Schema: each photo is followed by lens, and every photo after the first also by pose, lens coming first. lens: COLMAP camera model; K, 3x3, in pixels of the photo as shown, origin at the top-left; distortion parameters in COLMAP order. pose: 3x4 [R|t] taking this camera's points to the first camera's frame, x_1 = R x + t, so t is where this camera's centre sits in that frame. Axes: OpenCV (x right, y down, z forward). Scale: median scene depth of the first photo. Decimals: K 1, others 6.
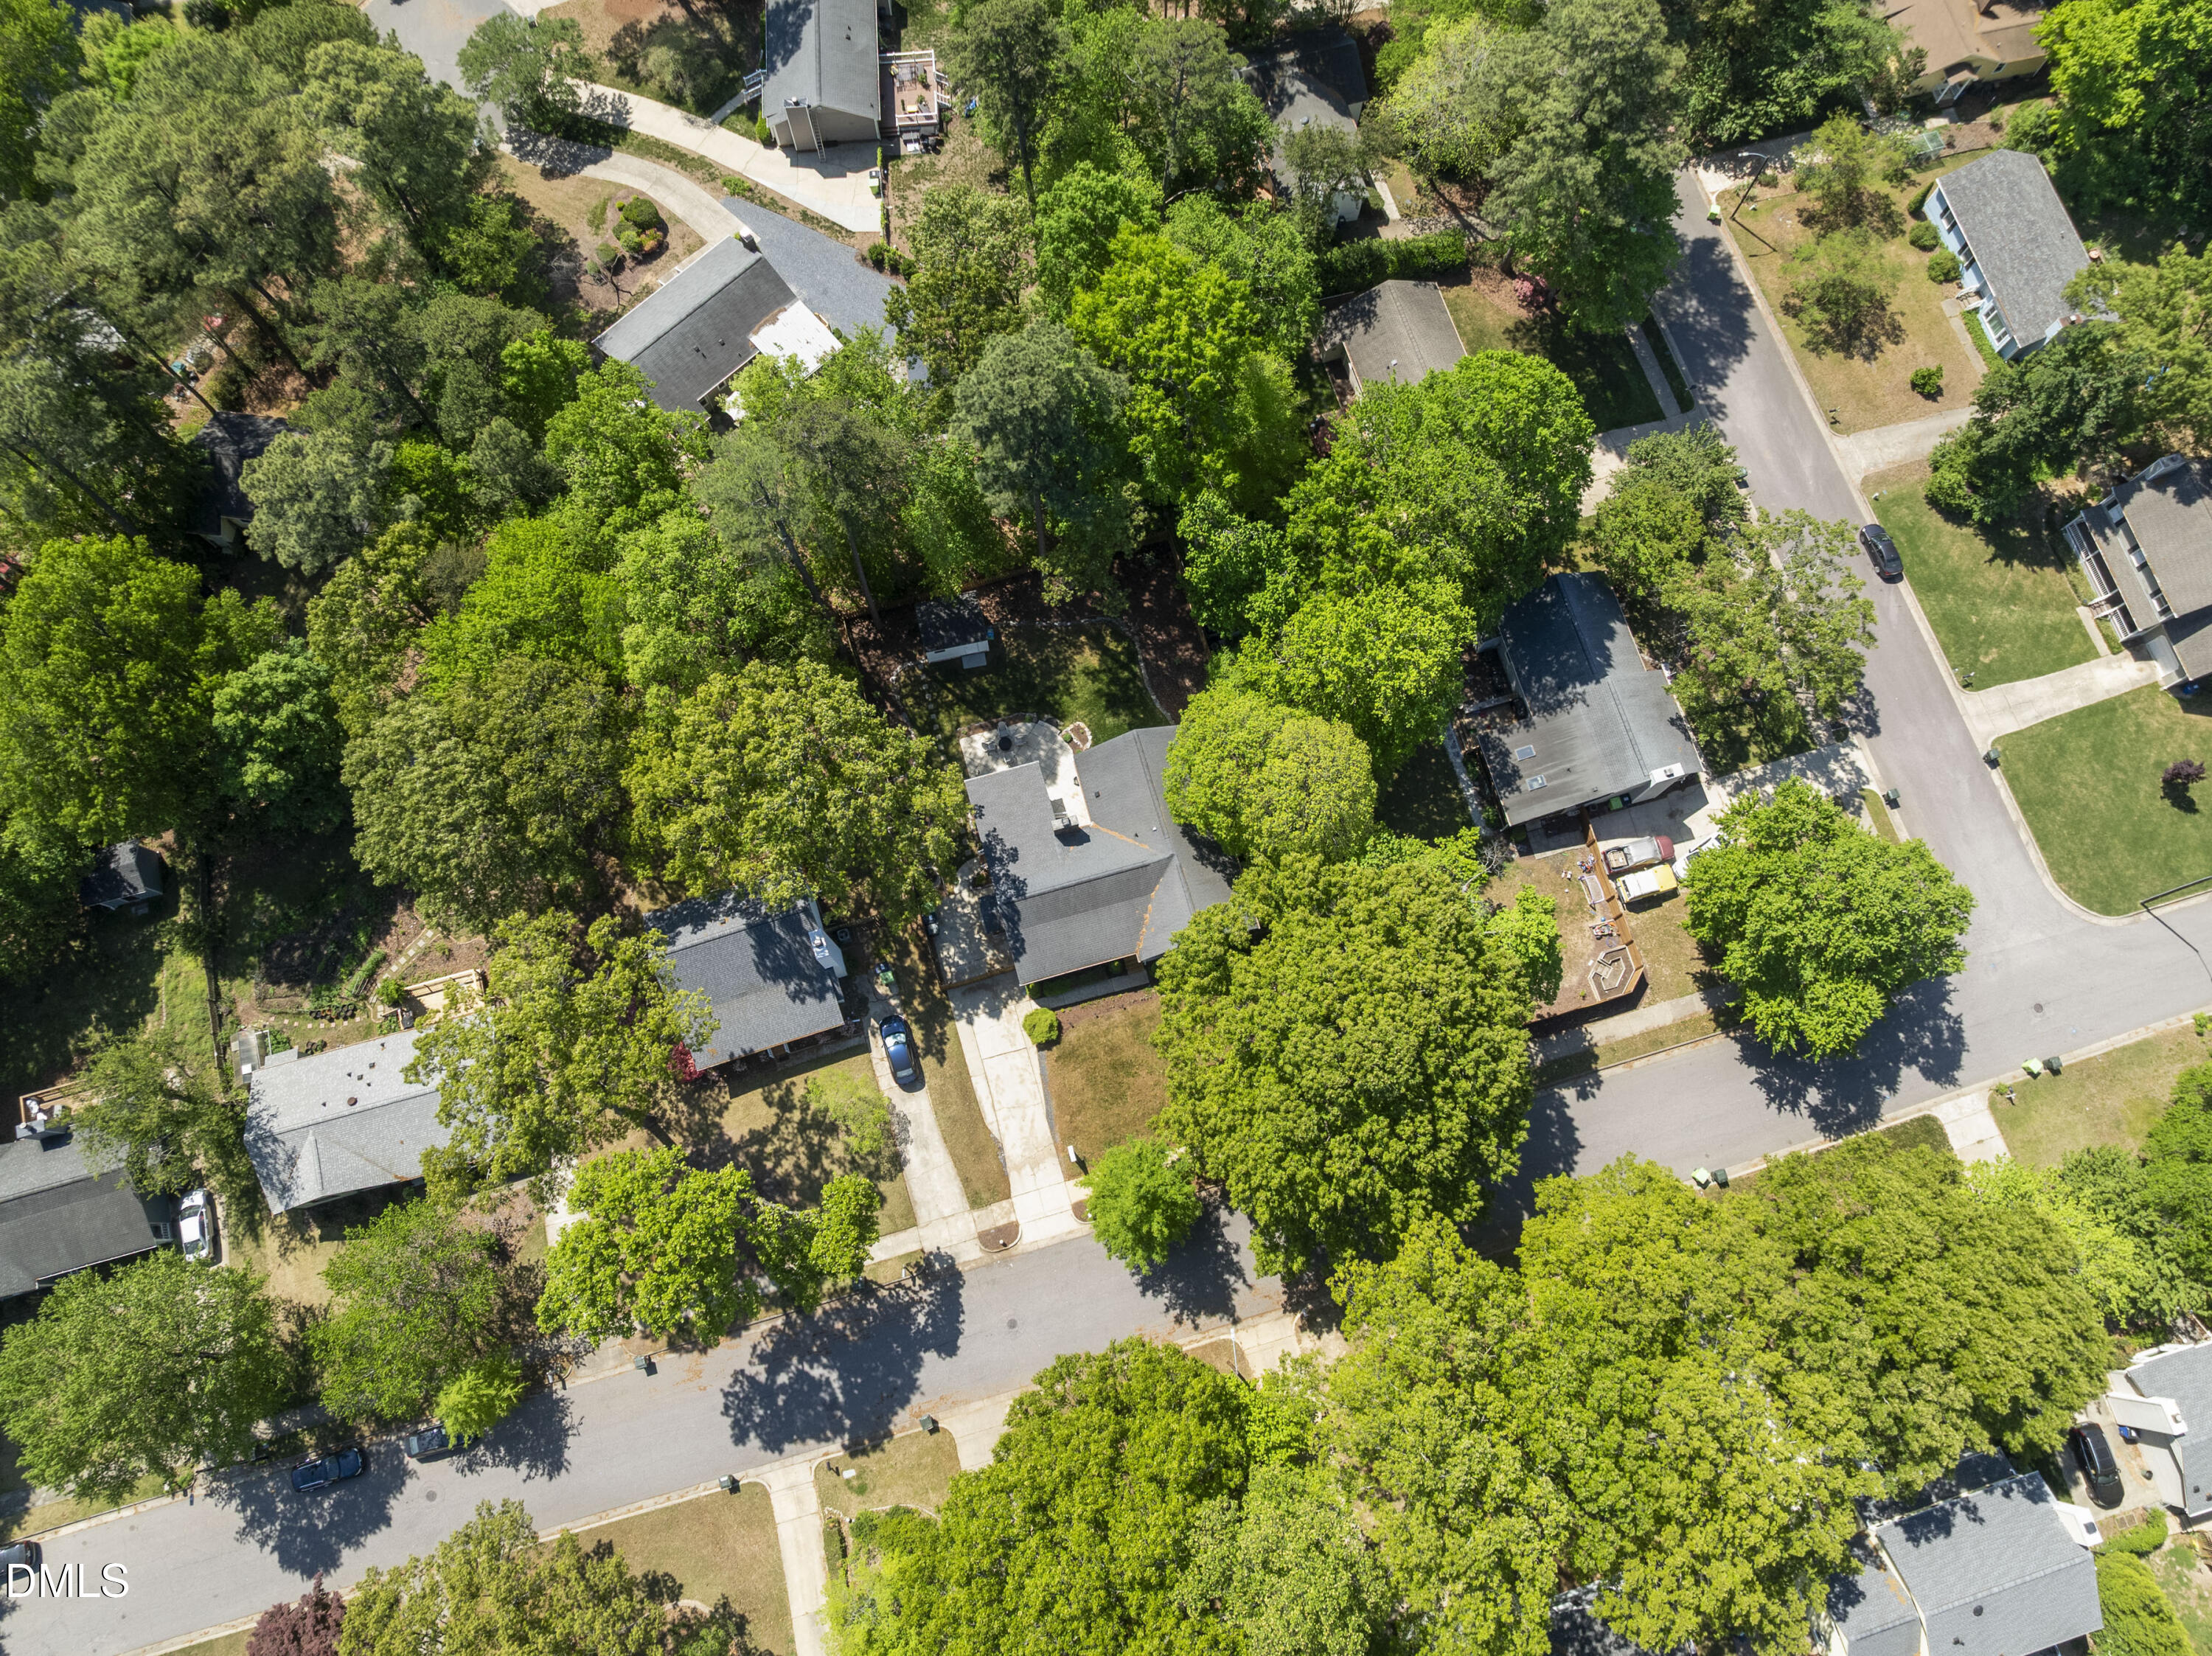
lens RADIAL K [[1568.0, 0, 1117.2], [0, 1568.0, 827.3], [0, 0, 1]] dist [-0.055663, 0.024581]
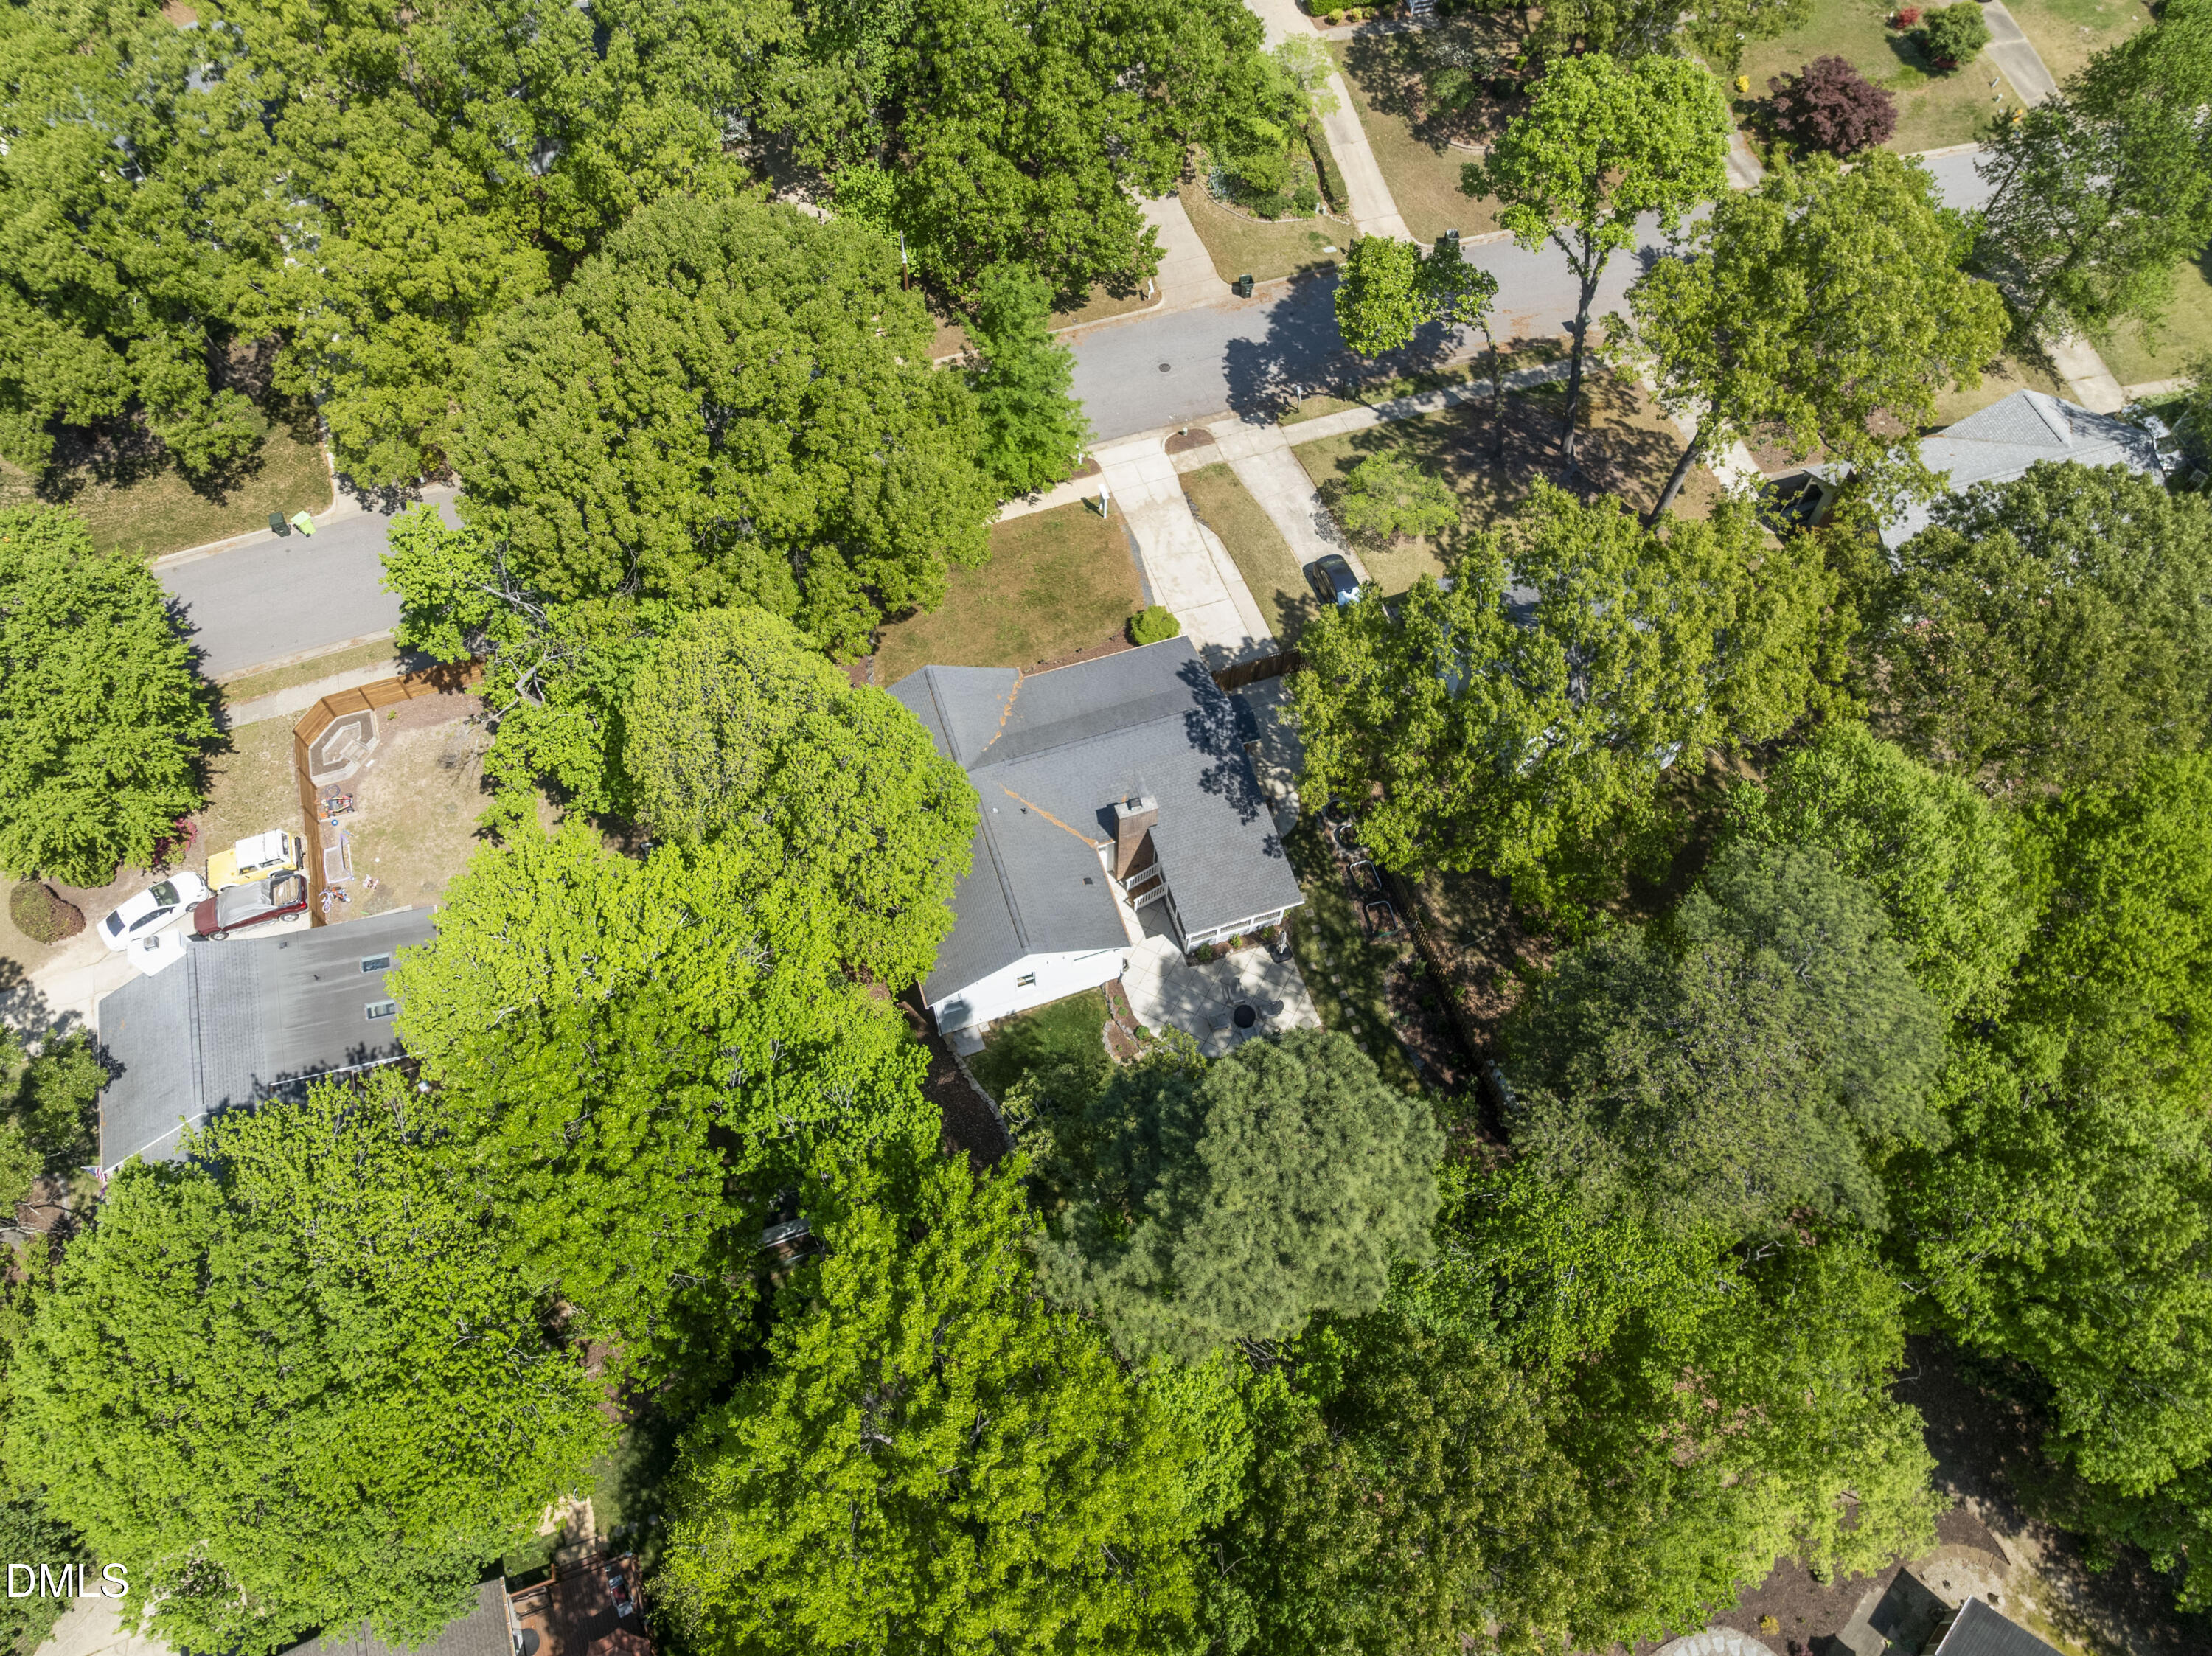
lens RADIAL K [[1568.0, 0, 1096.1], [0, 1568.0, 809.9], [0, 0, 1]] dist [-0.055663, 0.024581]
pose [[-0.999282, 0.034679, -0.015273, -0.007917], [-0.035500, -0.715809, 0.697393, -0.454988], [0.013253, 0.697434, 0.716526, 0.561370]]
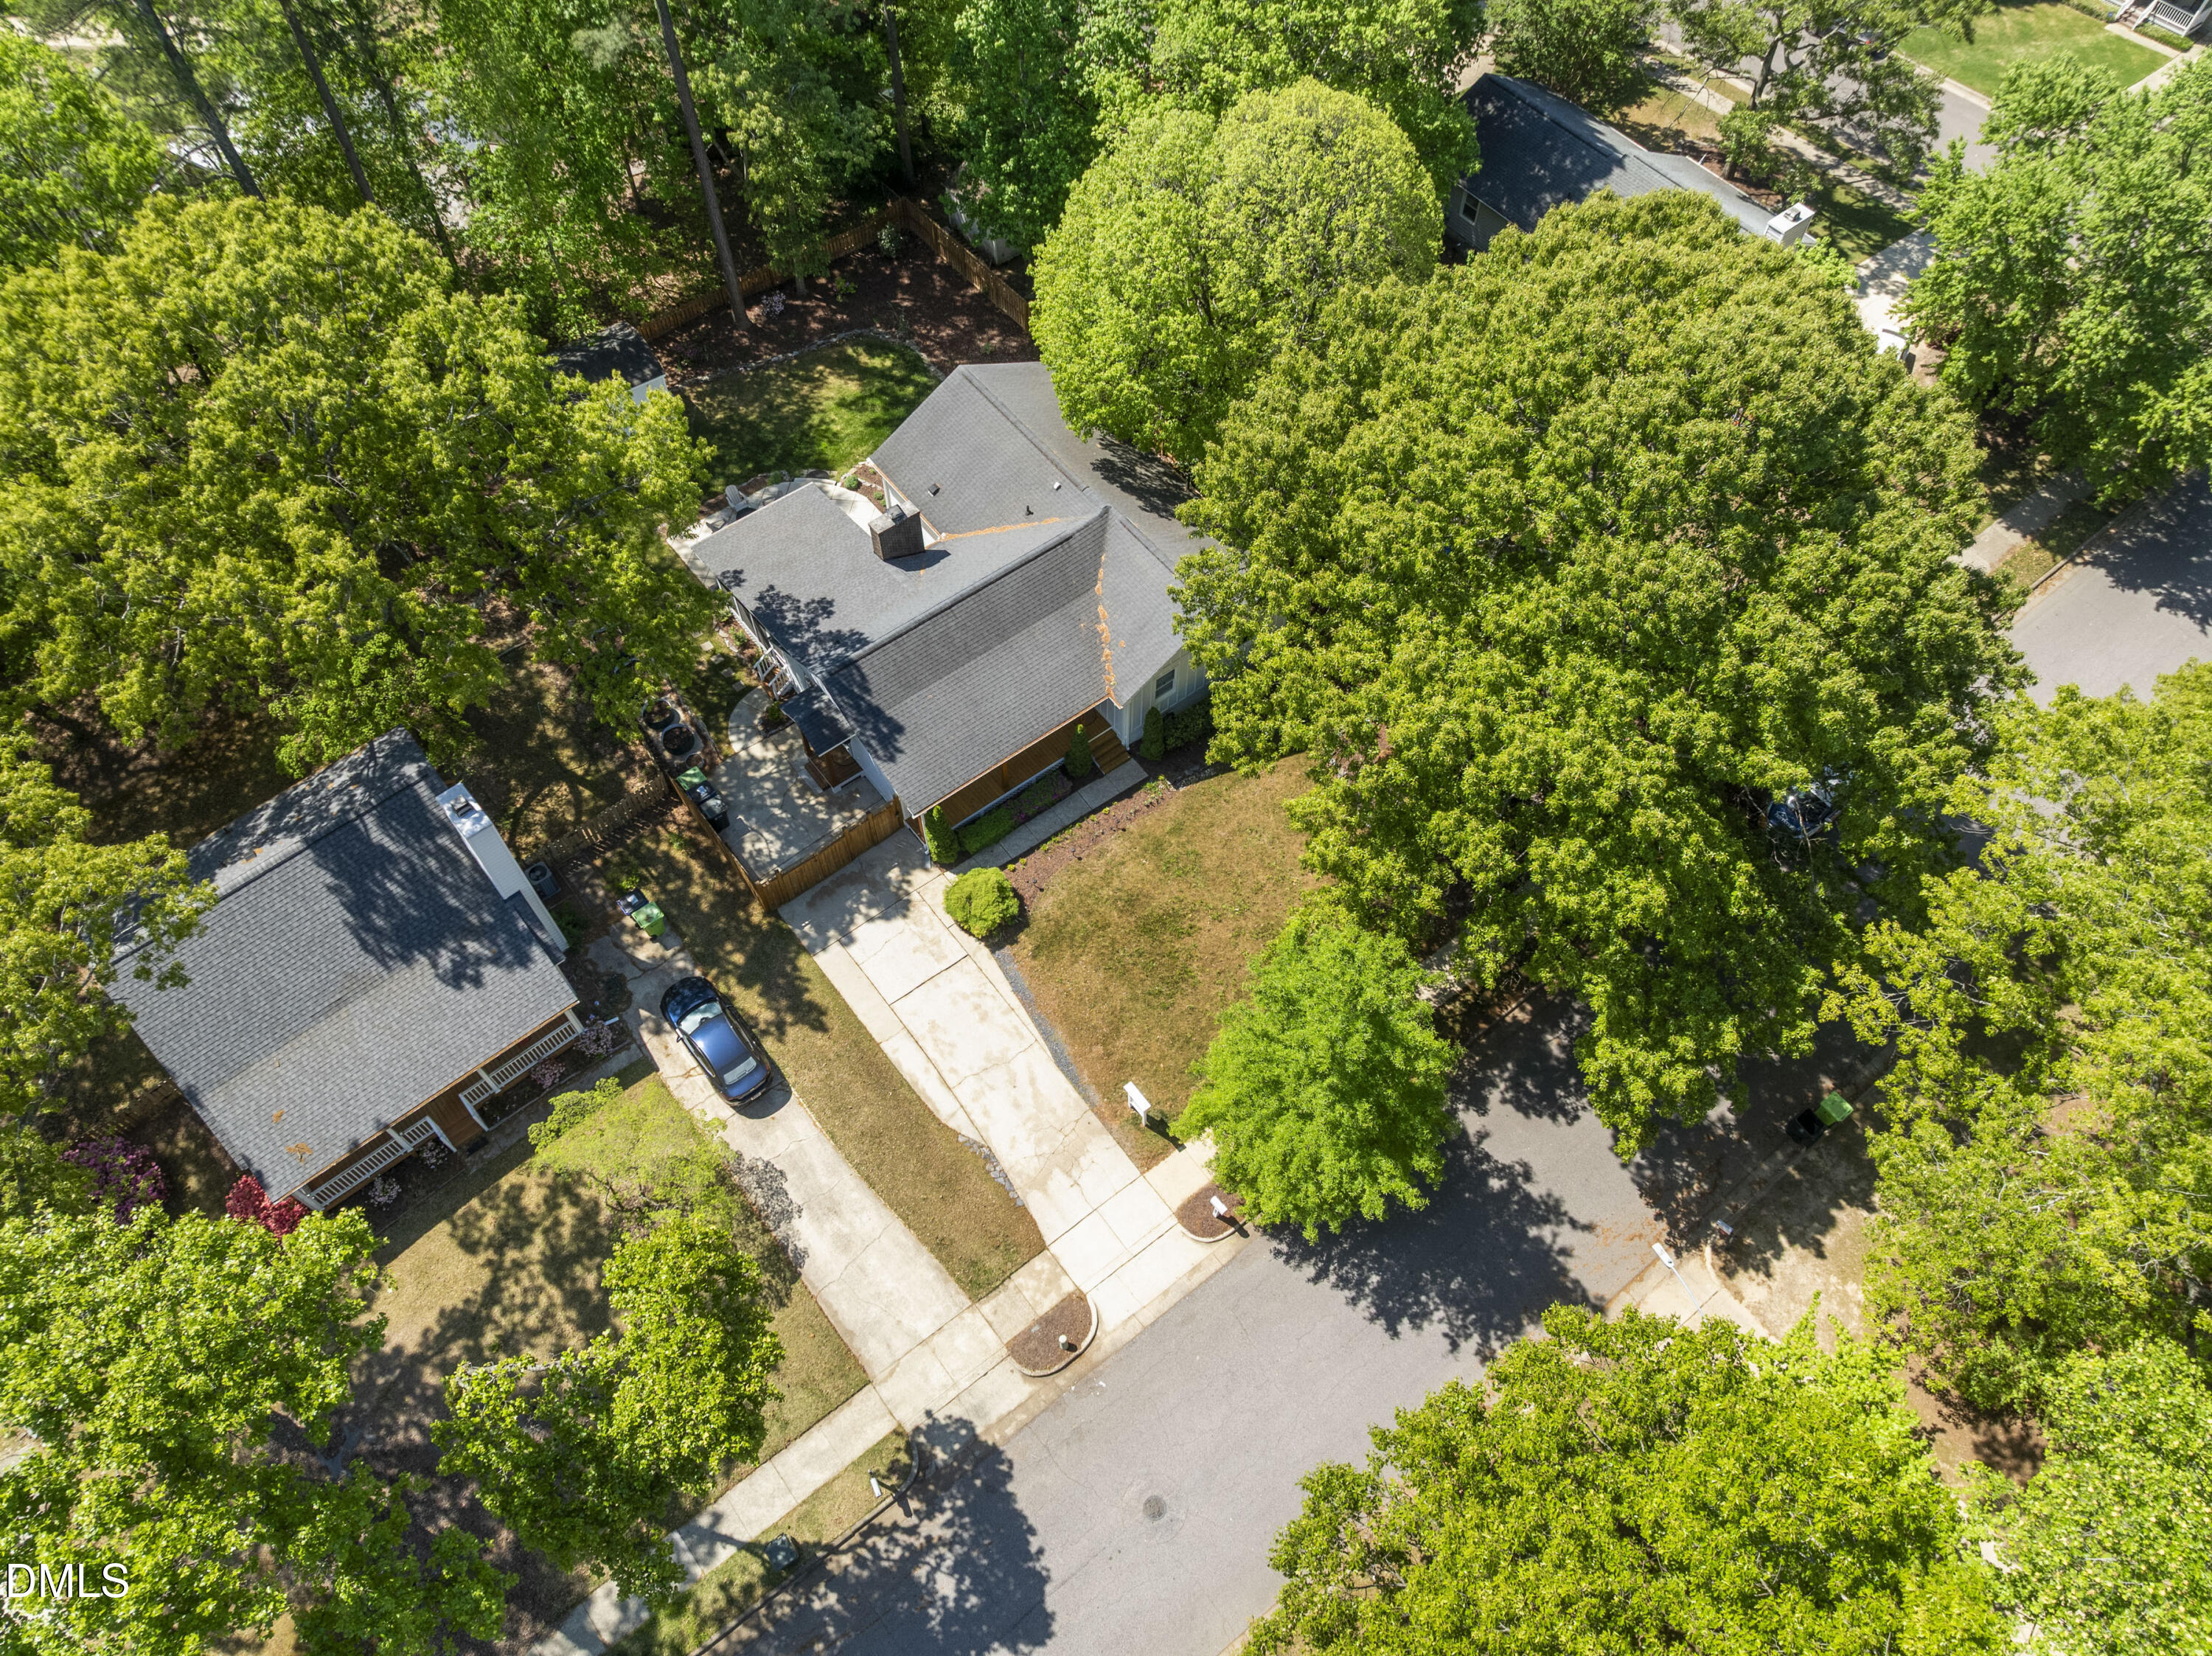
lens RADIAL K [[1568.0, 0, 1103.4], [0, 1568.0, 840.2], [0, 0, 1]] dist [-0.055663, 0.024581]
pose [[0.928616, -0.314746, 0.196488, -0.107813], [0.358161, 0.898697, -0.253108, 0.258980], [-0.096919, 0.305414, 0.947274, 0.543114]]
